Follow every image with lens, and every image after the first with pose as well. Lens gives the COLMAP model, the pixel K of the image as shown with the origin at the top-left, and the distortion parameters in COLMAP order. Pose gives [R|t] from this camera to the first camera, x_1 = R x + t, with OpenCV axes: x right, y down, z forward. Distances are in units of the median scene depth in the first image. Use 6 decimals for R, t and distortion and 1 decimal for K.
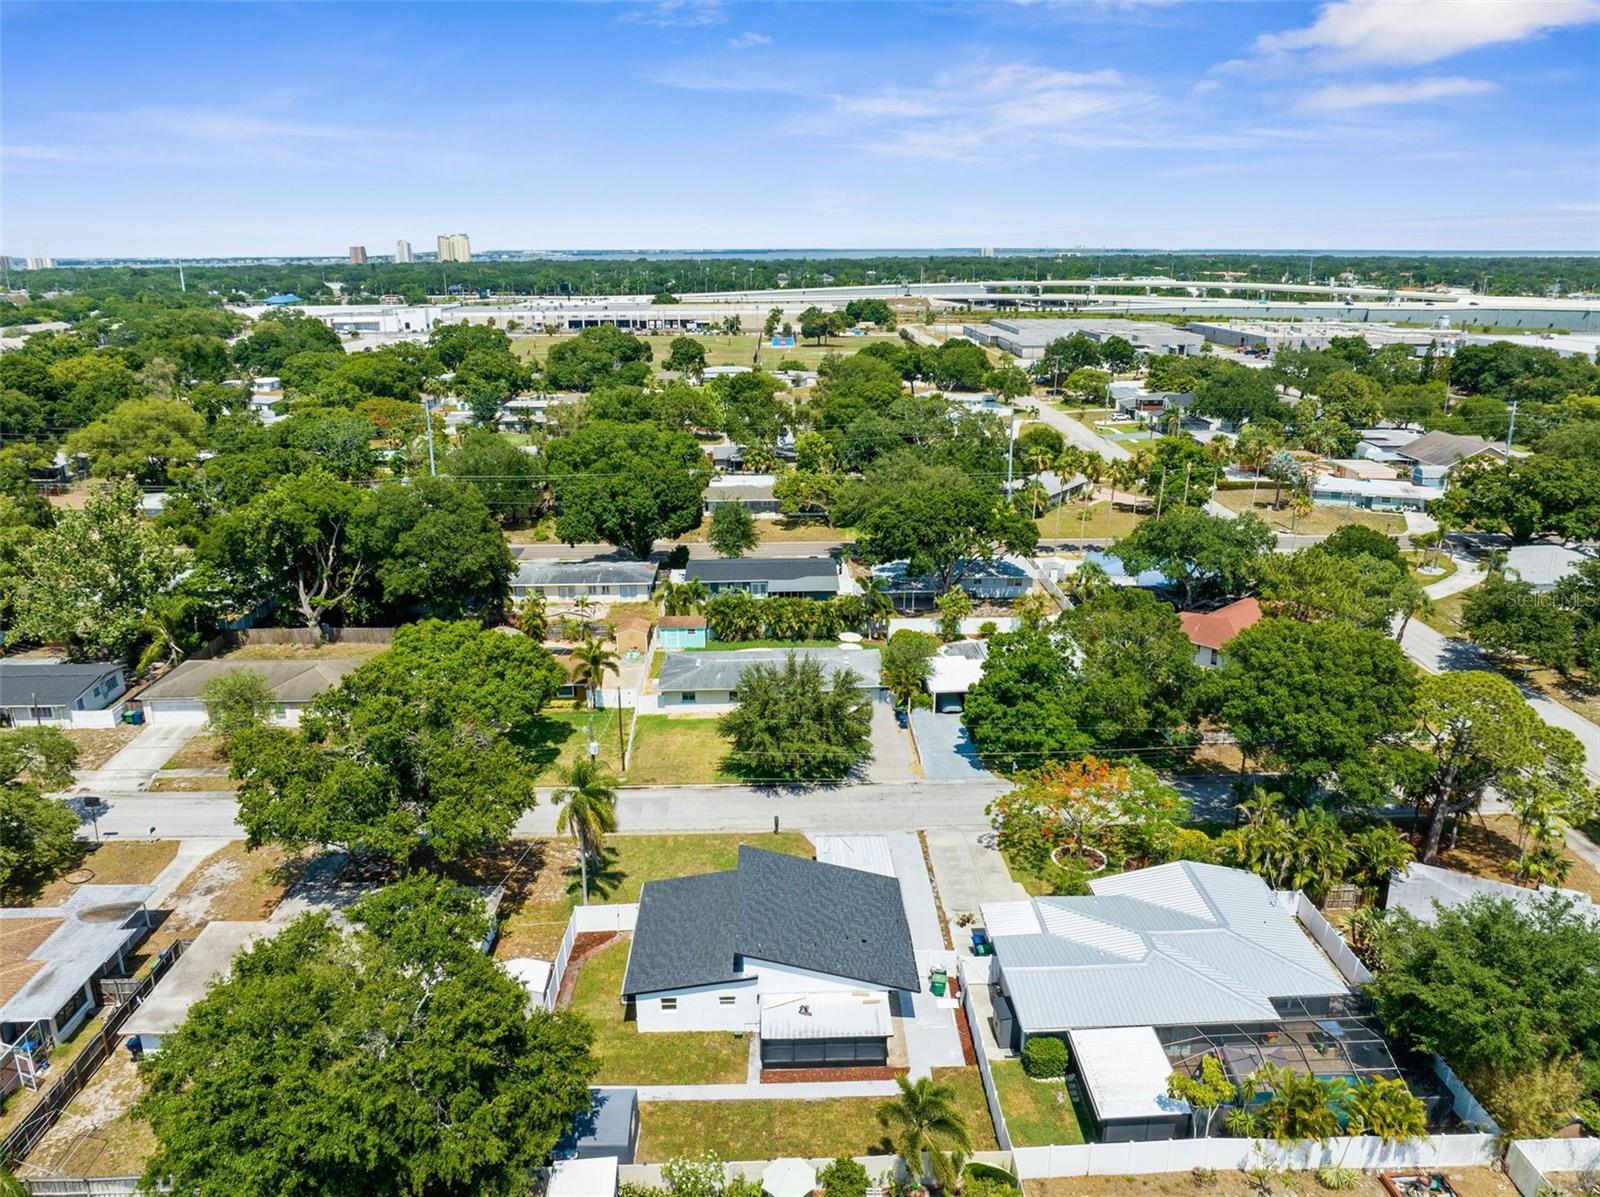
lens RADIAL K [[1126.0, 0, 800.0], [0, 1126.0, 598.5], [0, 0, 1]] dist [-0.046775, 0.021088]
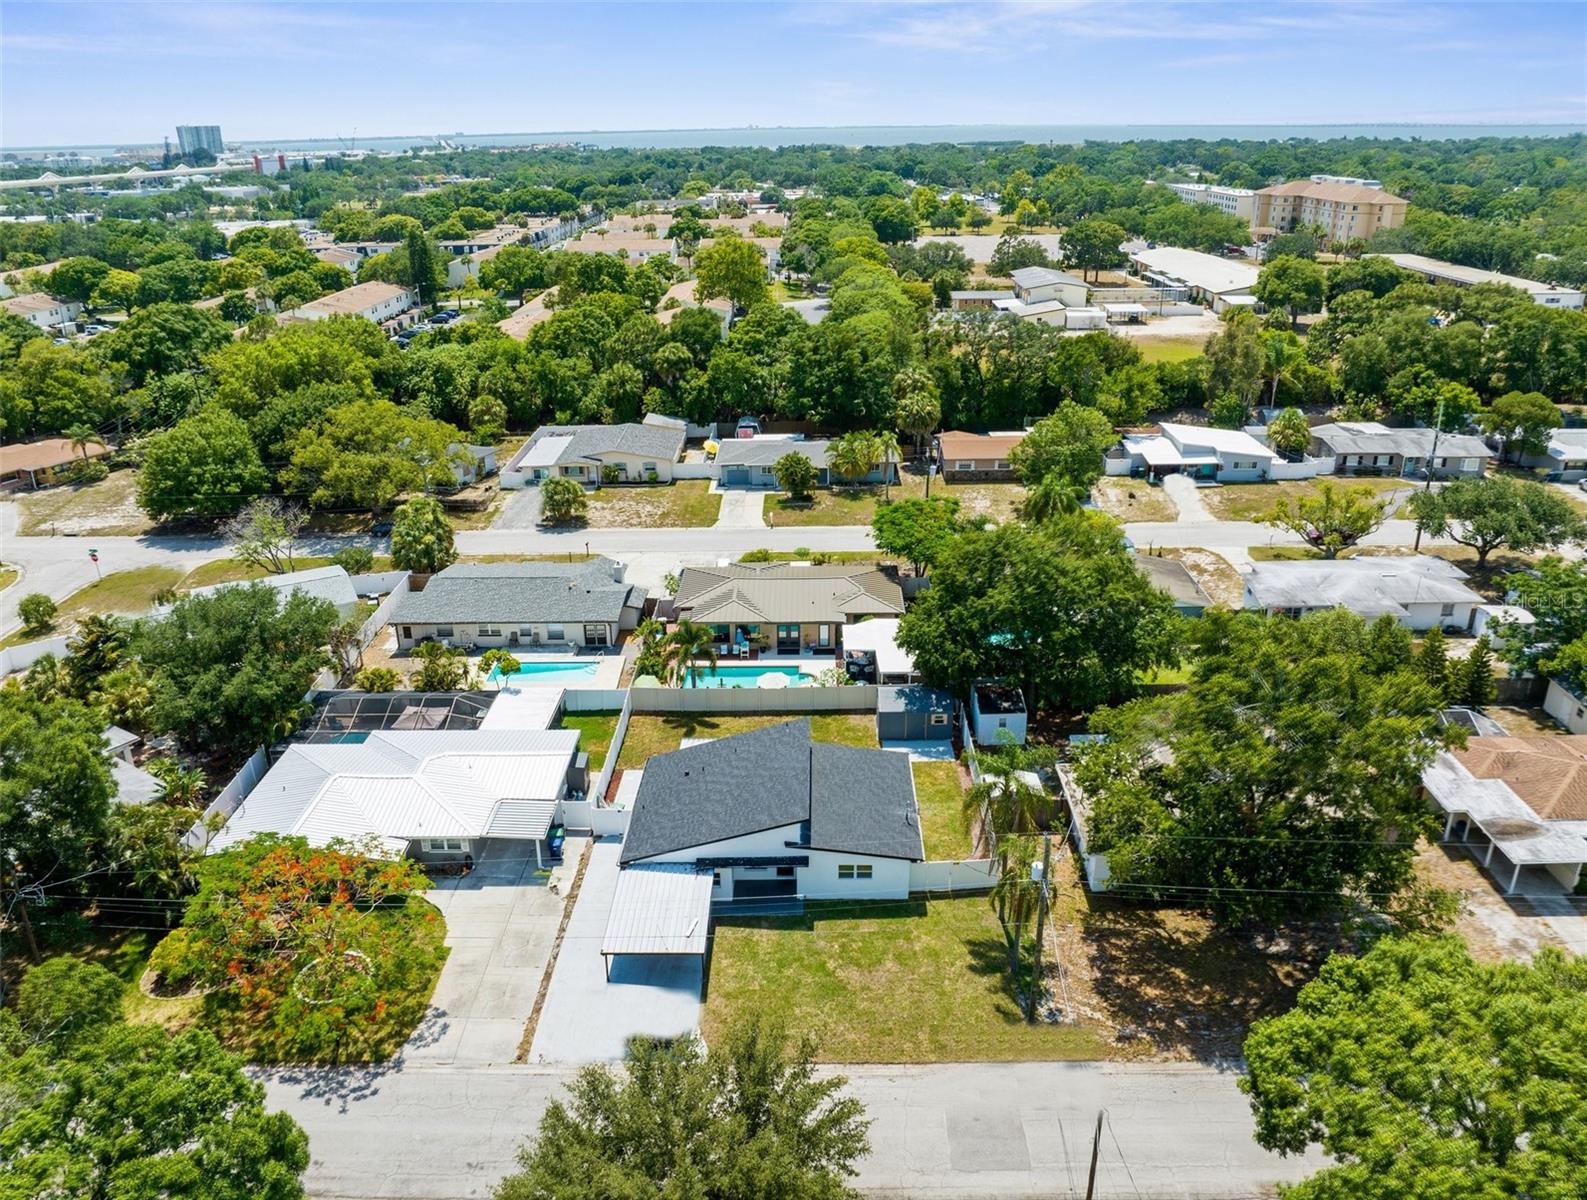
lens RADIAL K [[1172.5, 0, 793.5], [0, 1172.5, 600.0], [0, 0, 1]] dist [-0.026726, -0.032806]
pose [[-0.998600, 0.003289, 0.052799, -0.056401], [0.036228, 0.769822, 0.637229, -0.283195], [-0.038550, 0.638250, -0.768863, 0.966840]]
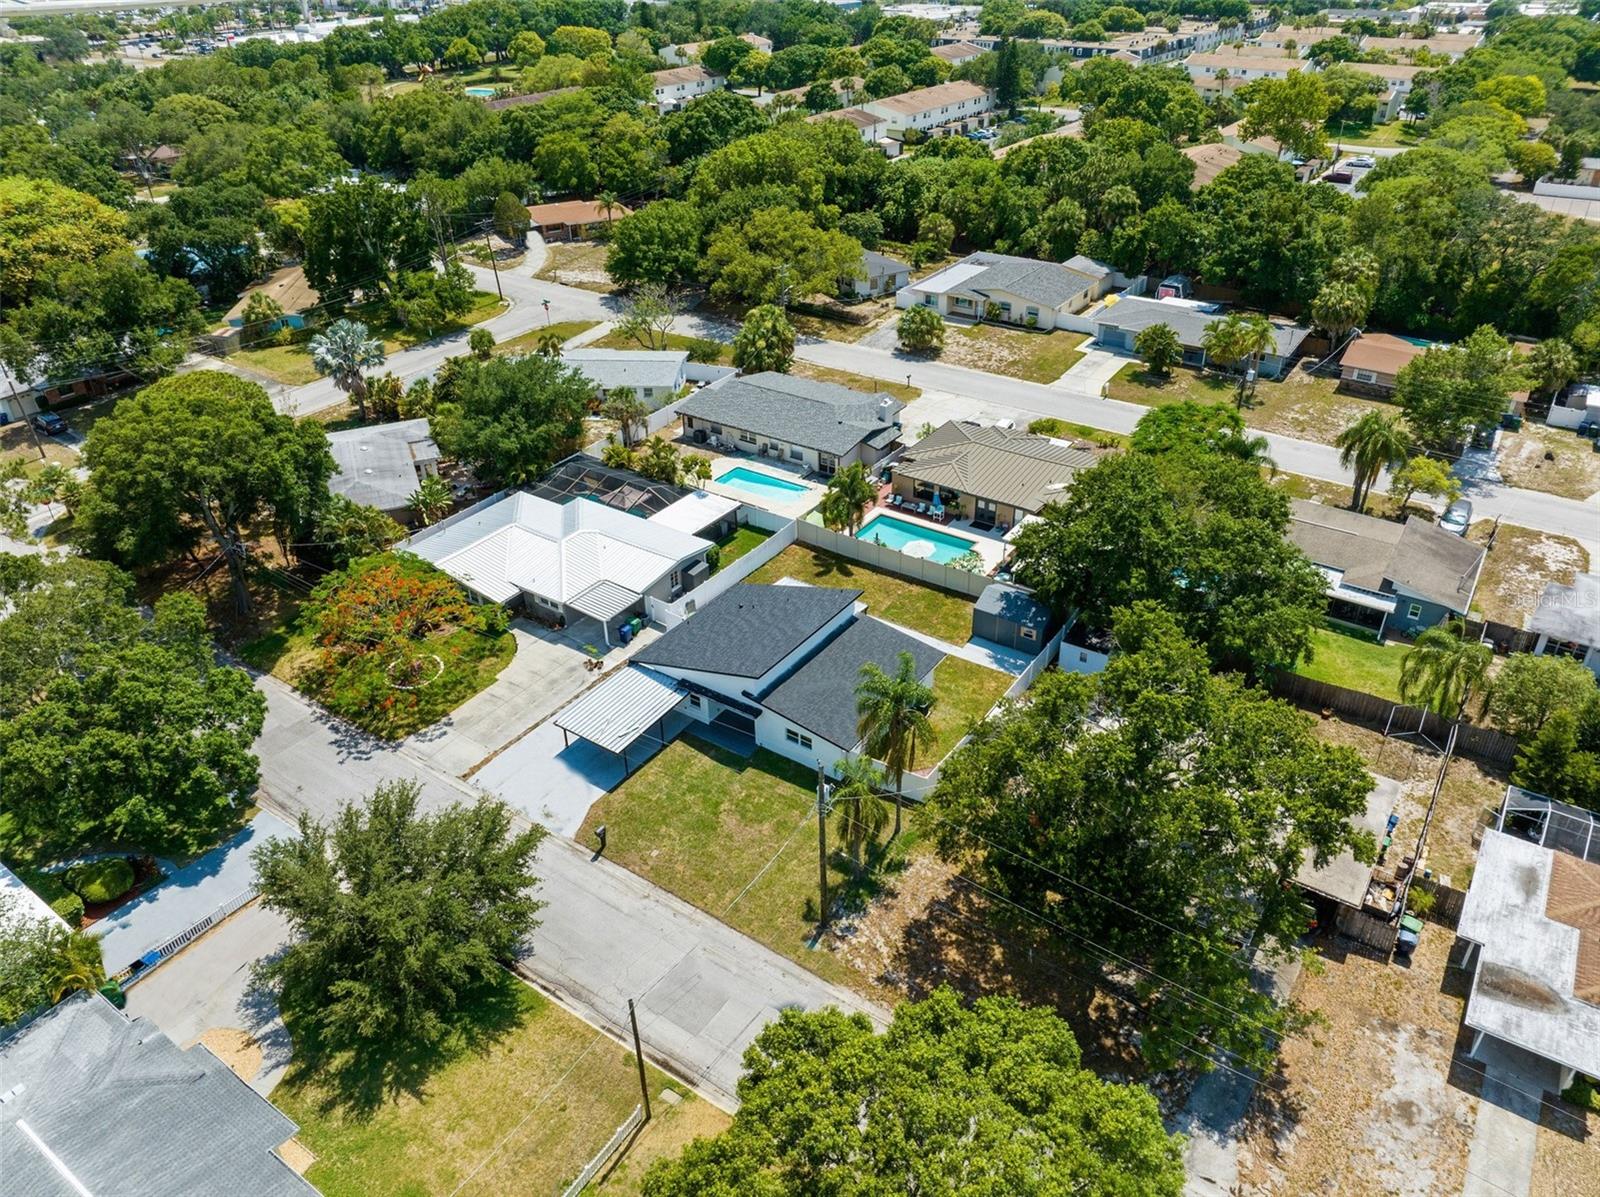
lens RADIAL K [[1102.2, 0, 800.0], [0, 1102.2, 598.5], [0, 0, 1]] dist [-0.007885, -0.060995]
pose [[-0.807363, -0.300100, 0.508040, -0.320742], [0.193034, 0.679294, 0.708024, -0.276988], [-0.557586, 0.669701, -0.490508, 0.849240]]
